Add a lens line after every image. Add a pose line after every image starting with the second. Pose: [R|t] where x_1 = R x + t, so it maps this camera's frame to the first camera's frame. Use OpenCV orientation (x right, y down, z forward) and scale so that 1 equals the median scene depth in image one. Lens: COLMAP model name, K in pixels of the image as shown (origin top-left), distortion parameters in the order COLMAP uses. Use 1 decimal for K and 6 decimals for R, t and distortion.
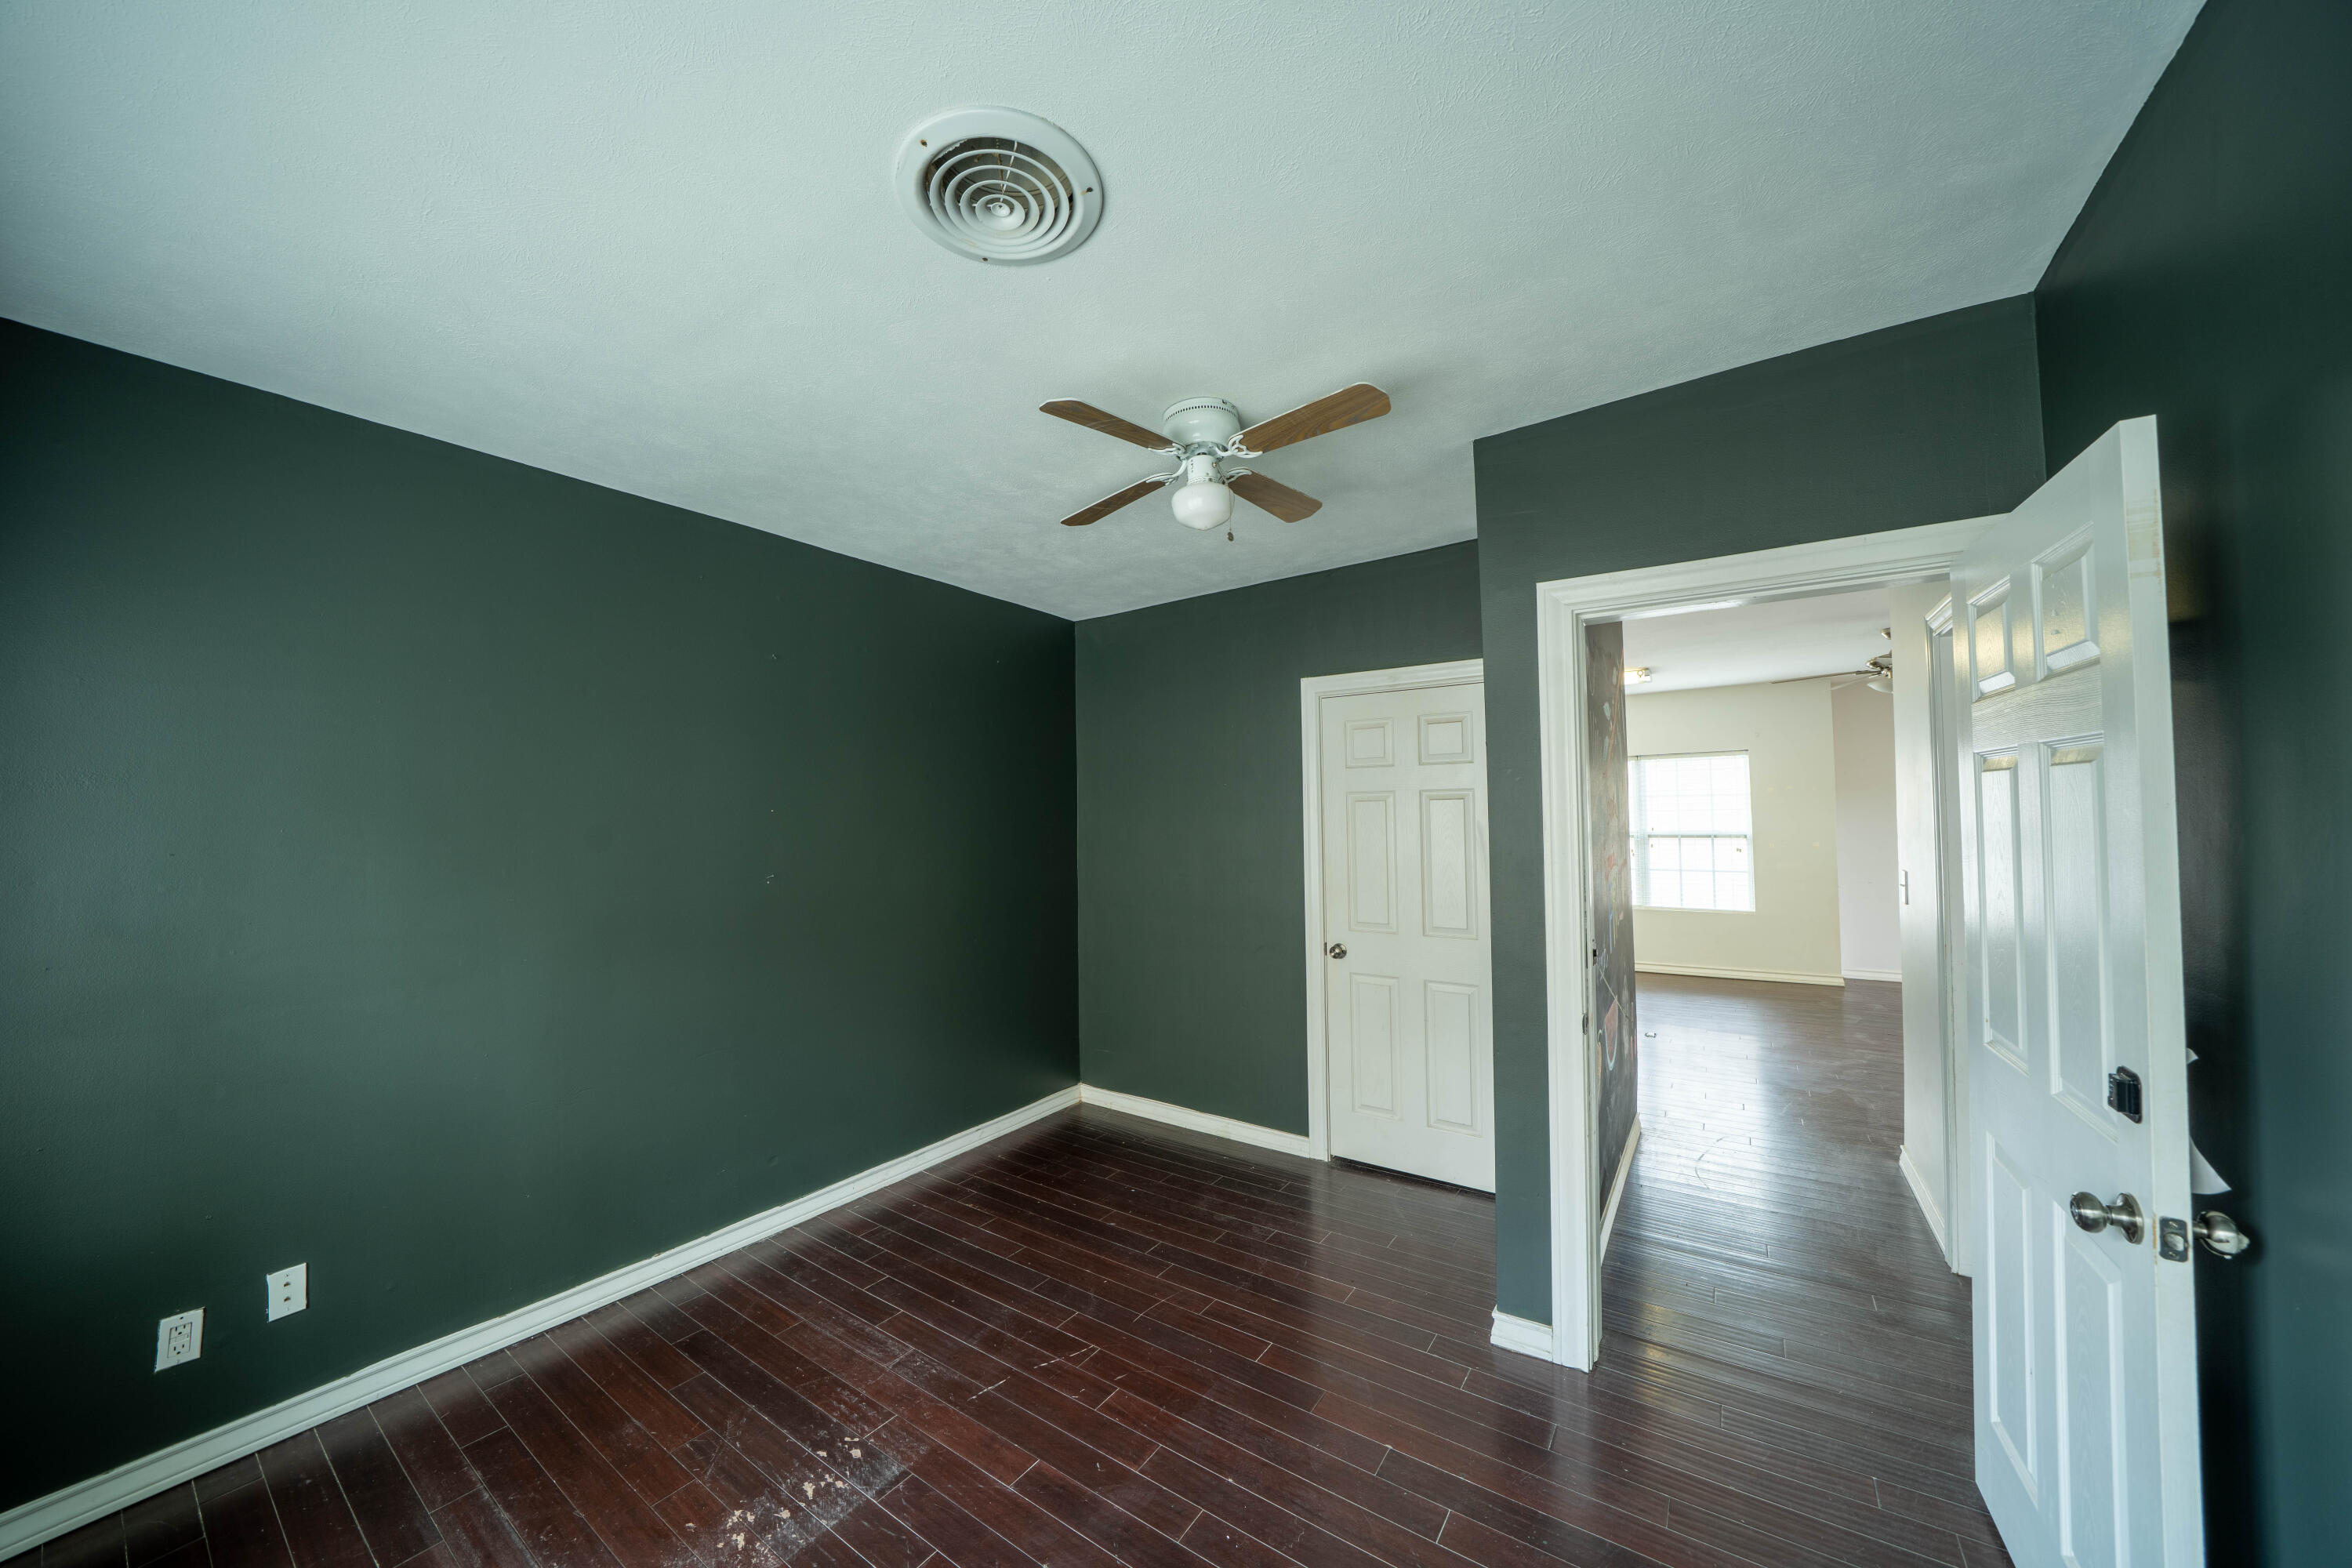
lens RADIAL K [[834.7, 0, 1160.2], [0, 834.7, 784.5], [0, 0, 1]] dist [-0.022354, 0.000120]
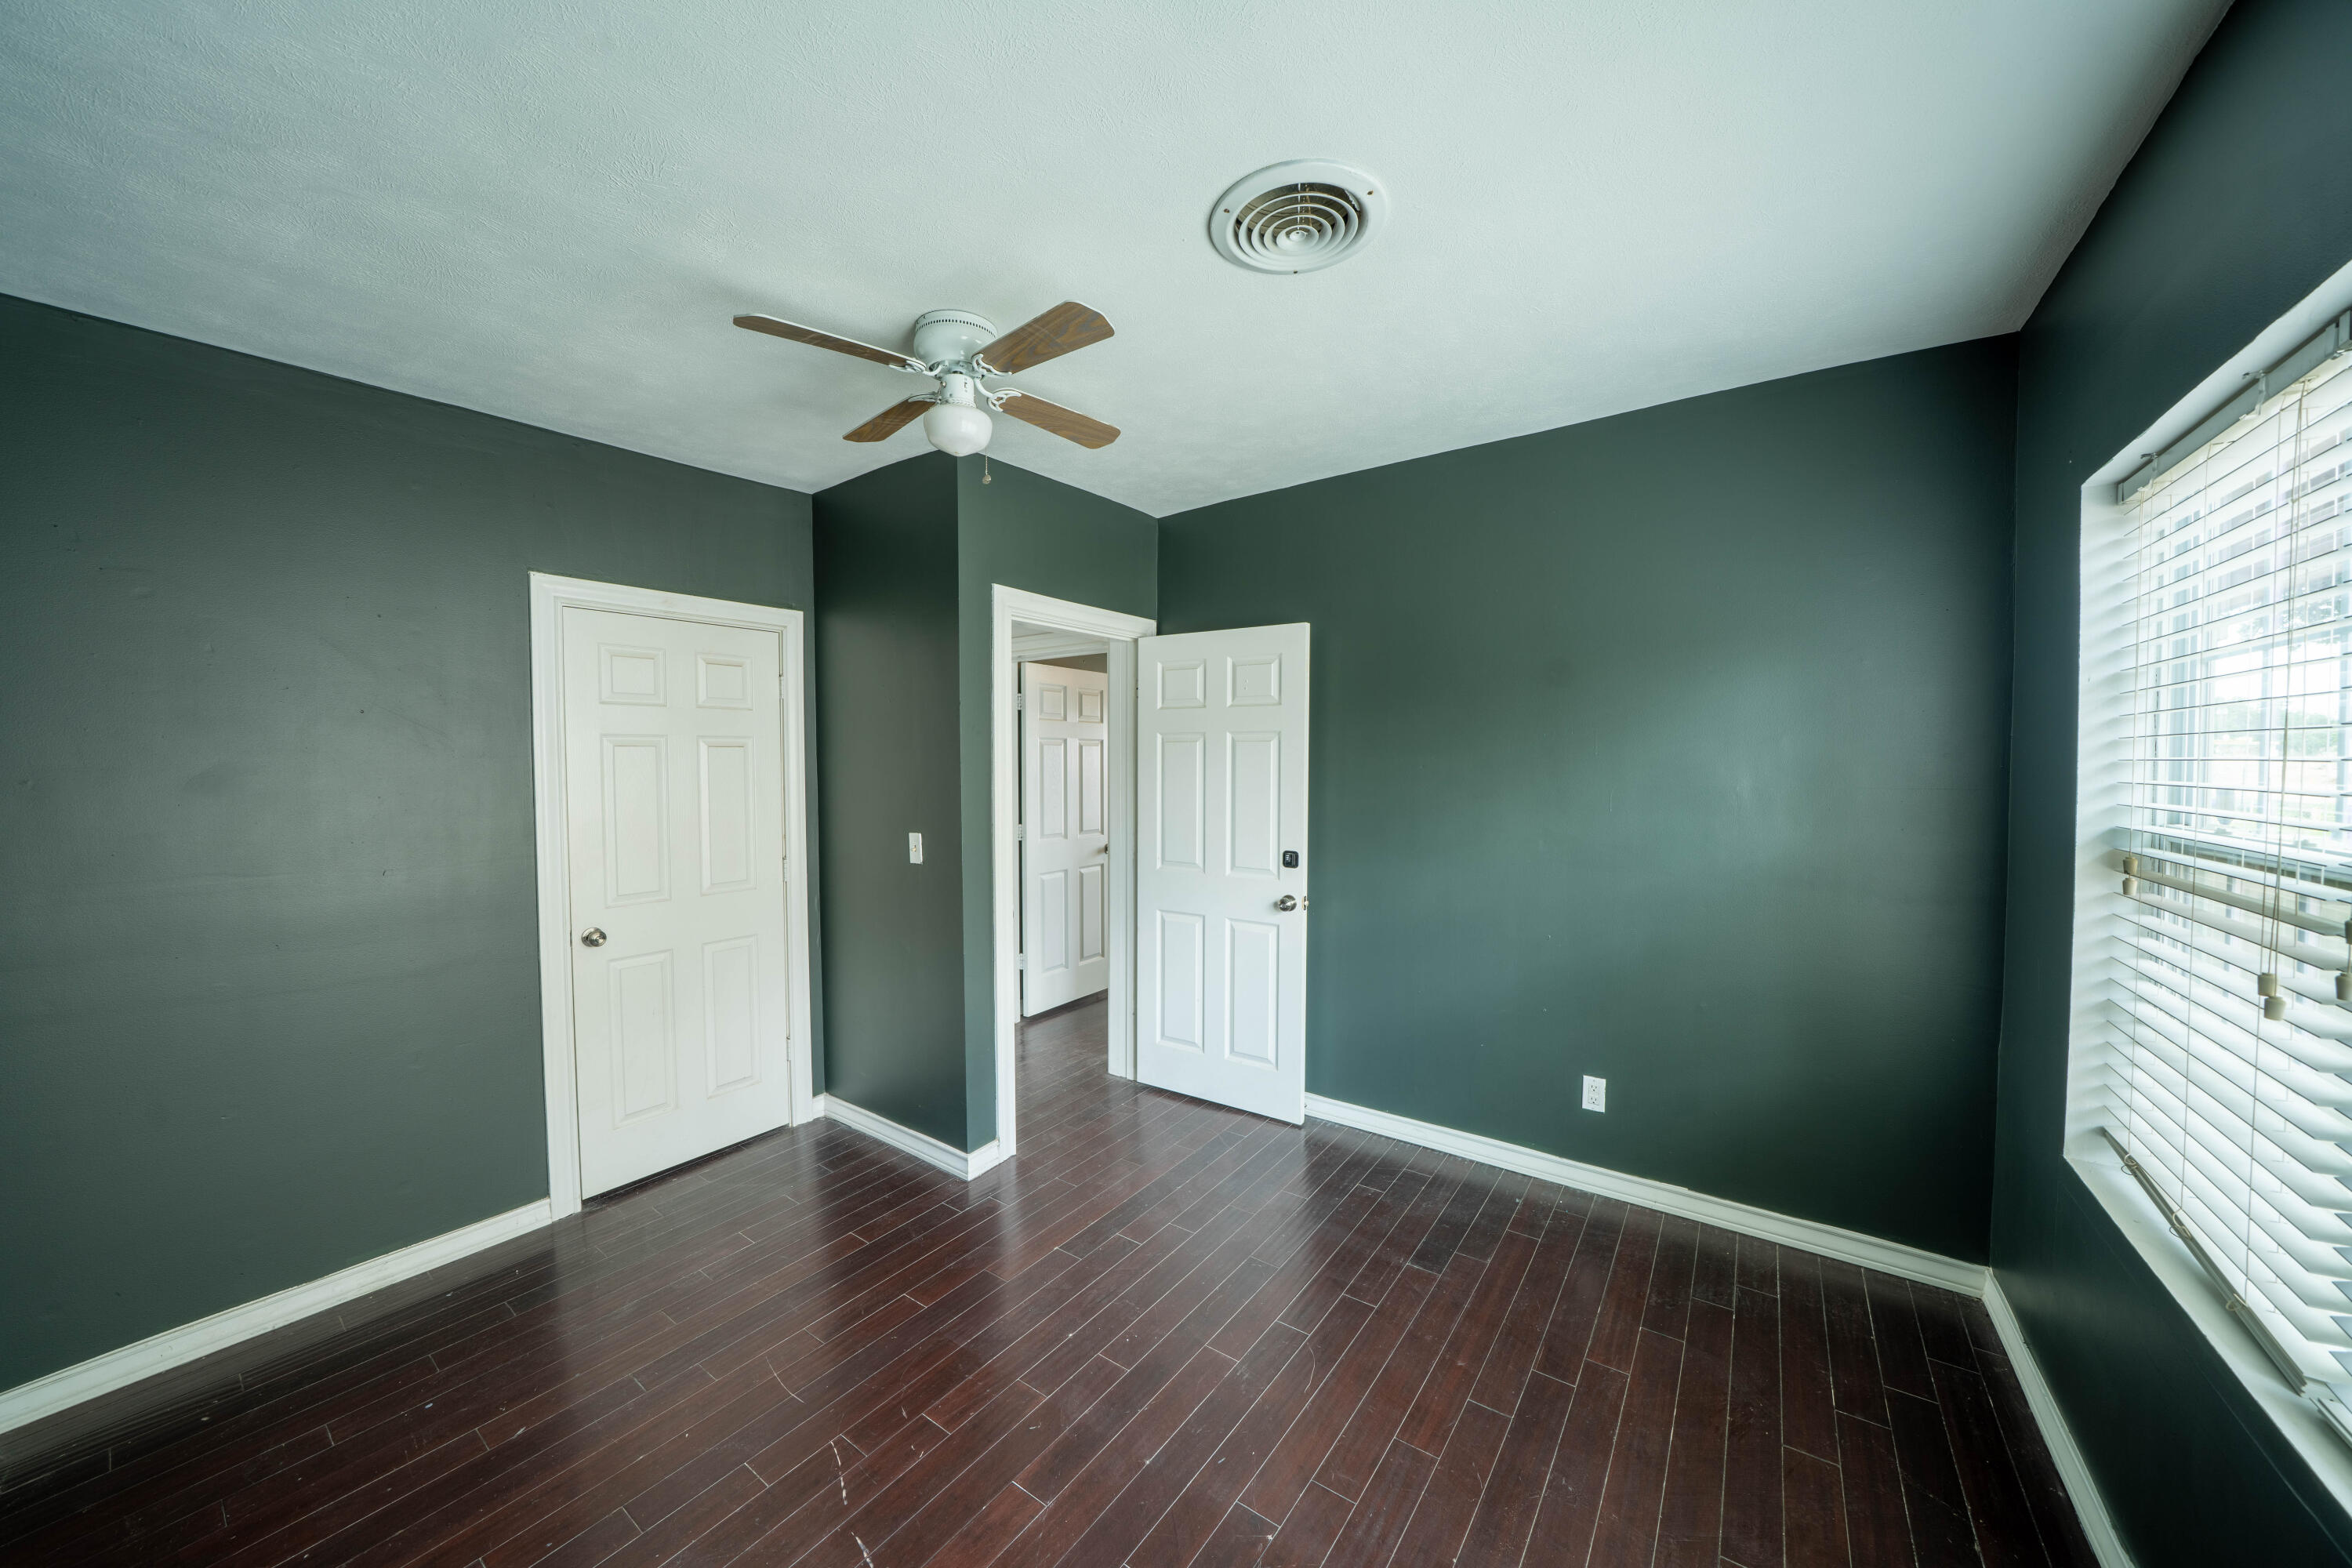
lens RADIAL K [[834.7, 0, 1160.2], [0, 834.7, 784.5], [0, 0, 1]] dist [-0.022354, 0.000120]
pose [[-0.001041, -0.017746, 0.999842, -0.898384], [-0.031437, 0.999349, 0.017704, 0.042336], [-0.999505, -0.031414, -0.001599, 0.761984]]
